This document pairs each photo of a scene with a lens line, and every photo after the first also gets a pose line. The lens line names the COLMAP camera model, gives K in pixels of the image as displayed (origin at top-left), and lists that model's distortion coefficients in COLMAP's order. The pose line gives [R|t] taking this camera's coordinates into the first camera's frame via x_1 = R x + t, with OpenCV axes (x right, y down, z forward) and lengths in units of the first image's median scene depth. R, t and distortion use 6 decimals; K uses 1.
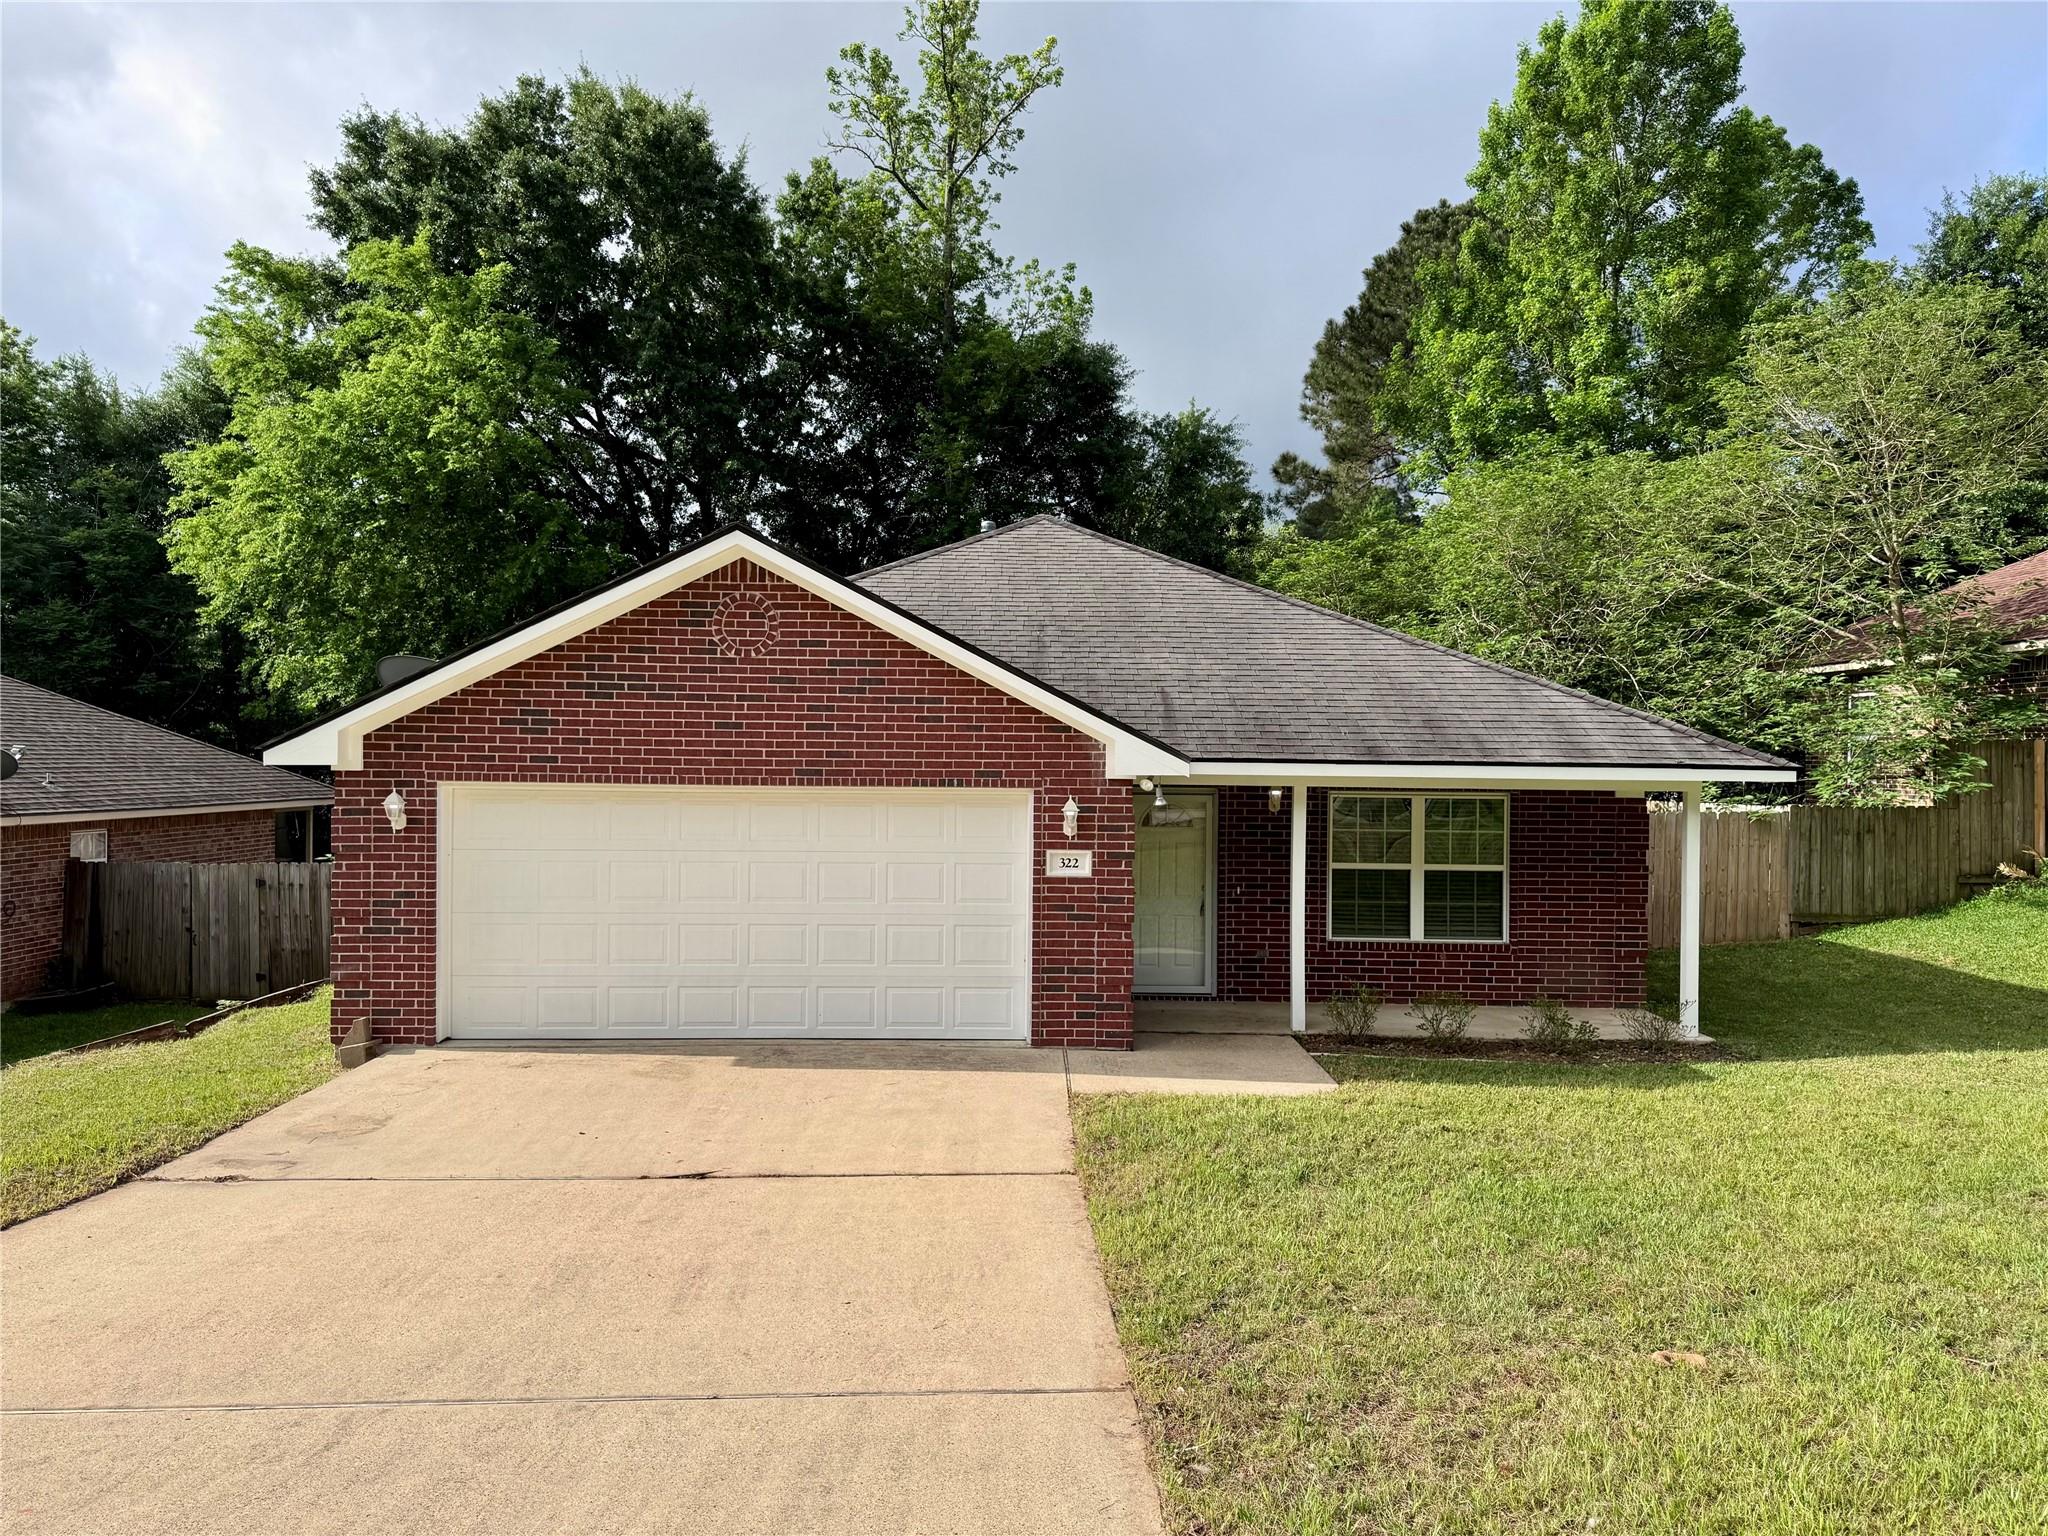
lens RADIAL K [[1423.0, 0, 1018.9], [0, 1423.0, 777.0], [0, 0, 1]] dist [0.043479, -0.010666]
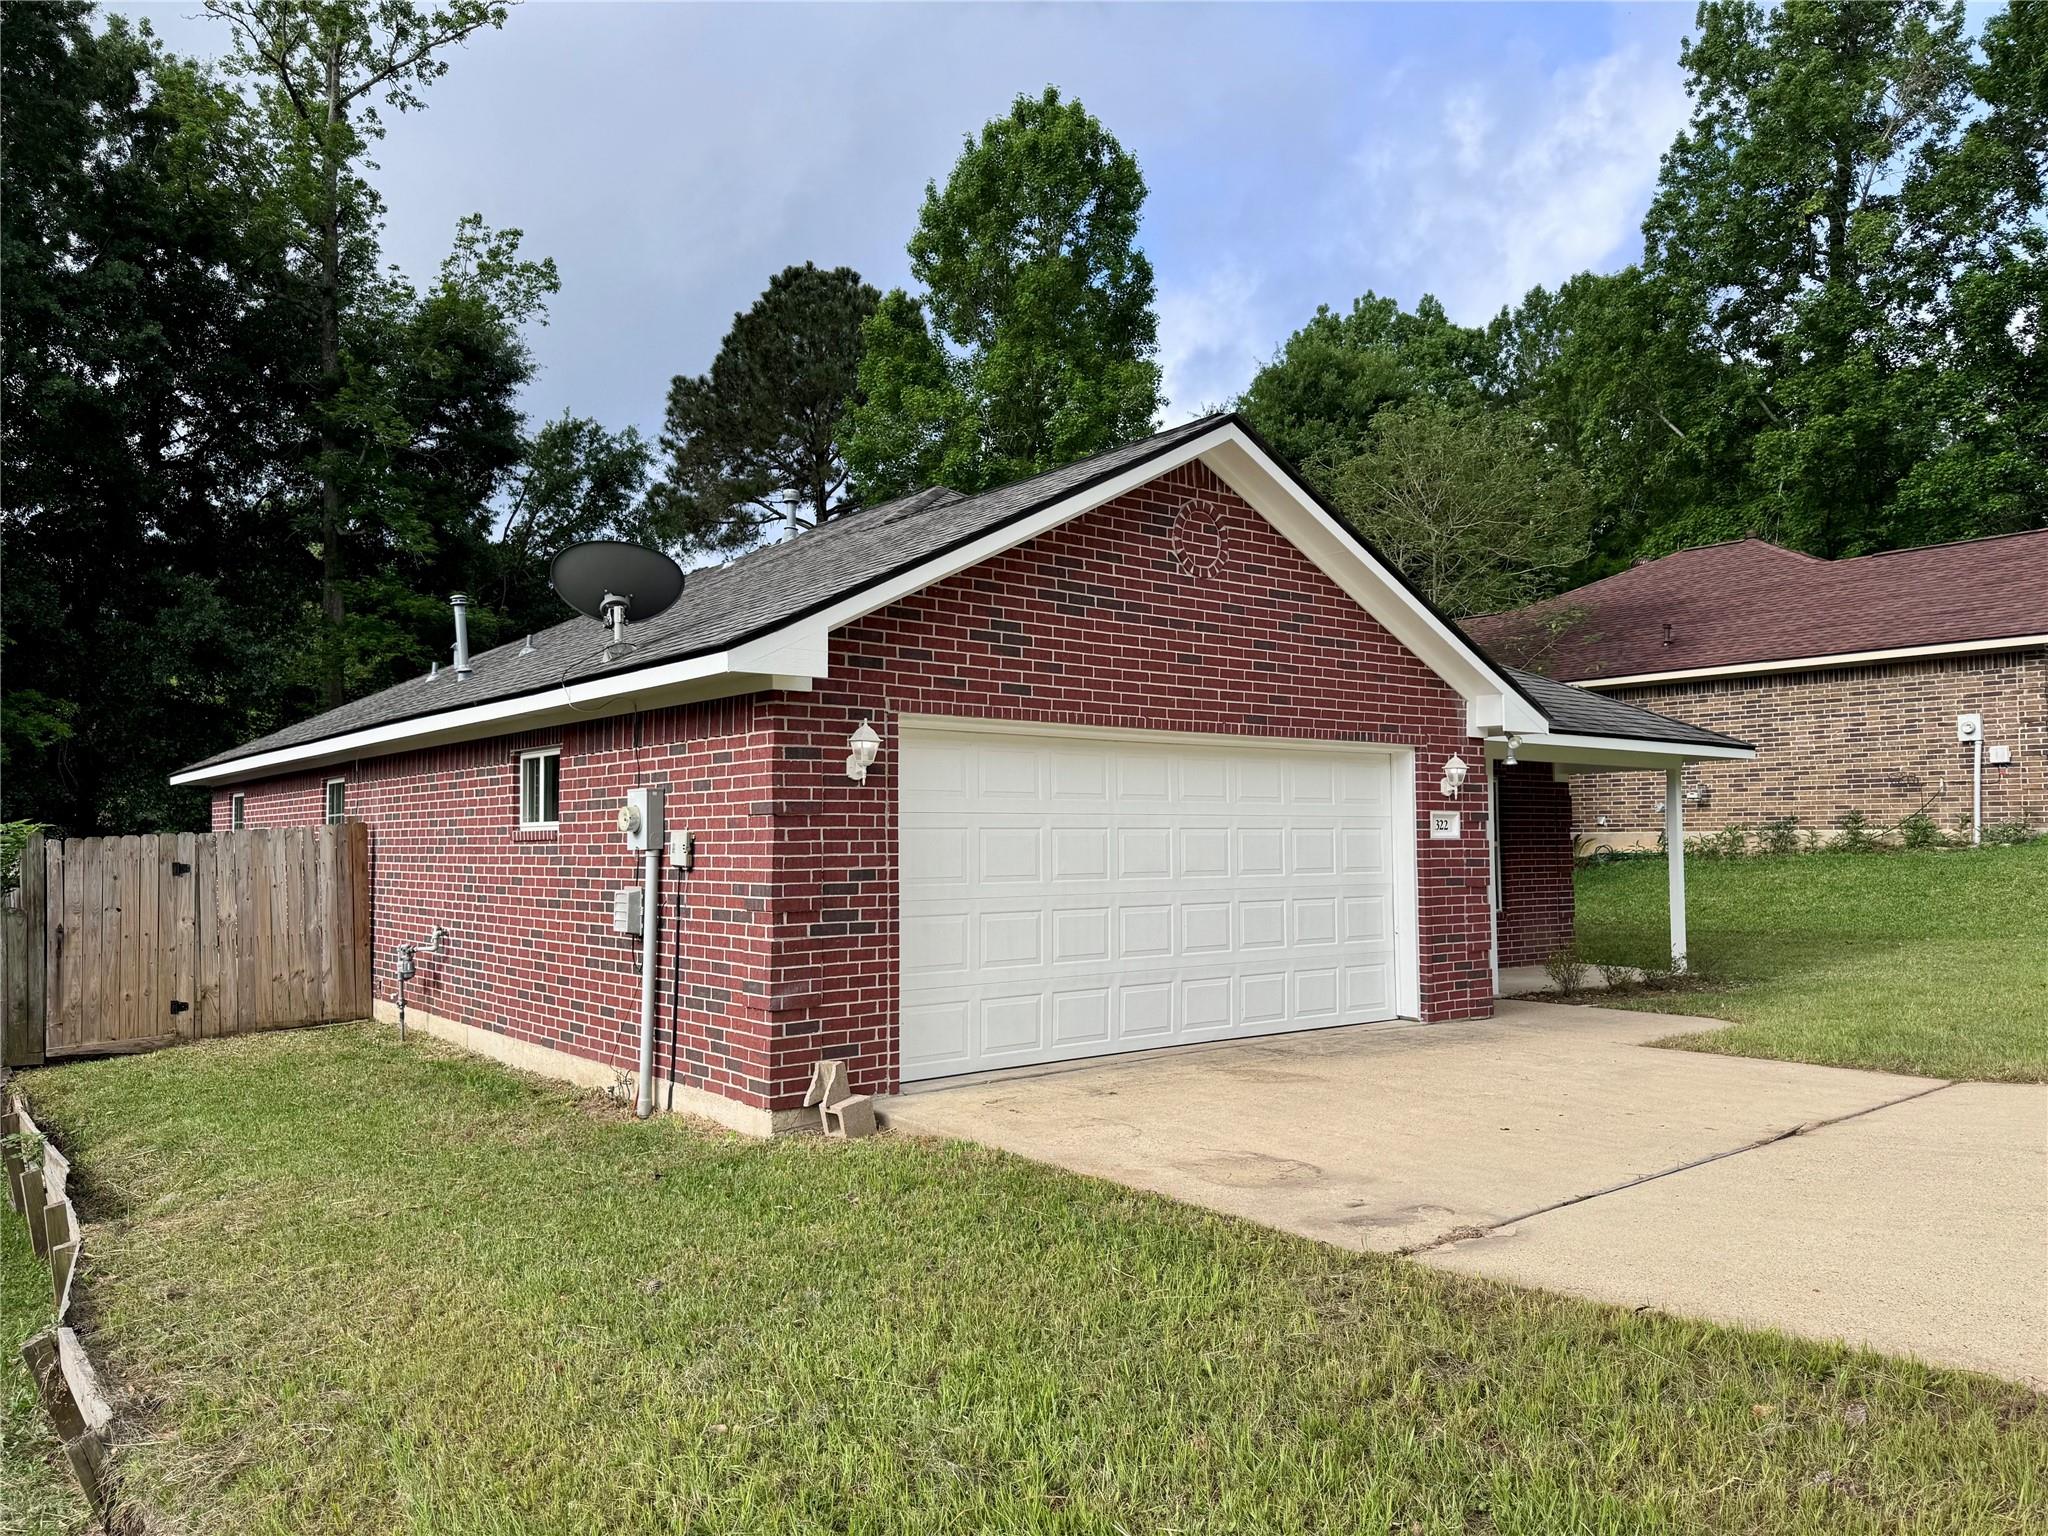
lens RADIAL K [[1423.0, 0, 1020.3], [0, 1423.0, 769.2], [0, 0, 1]] dist [0.043479, -0.010666]
pose [[0.810778, 0.013625, 0.585195, -0.759919], [0.016843, 0.998772, -0.046590, 0.063727], [-0.585111, 0.047630, 0.809553, 0.396262]]
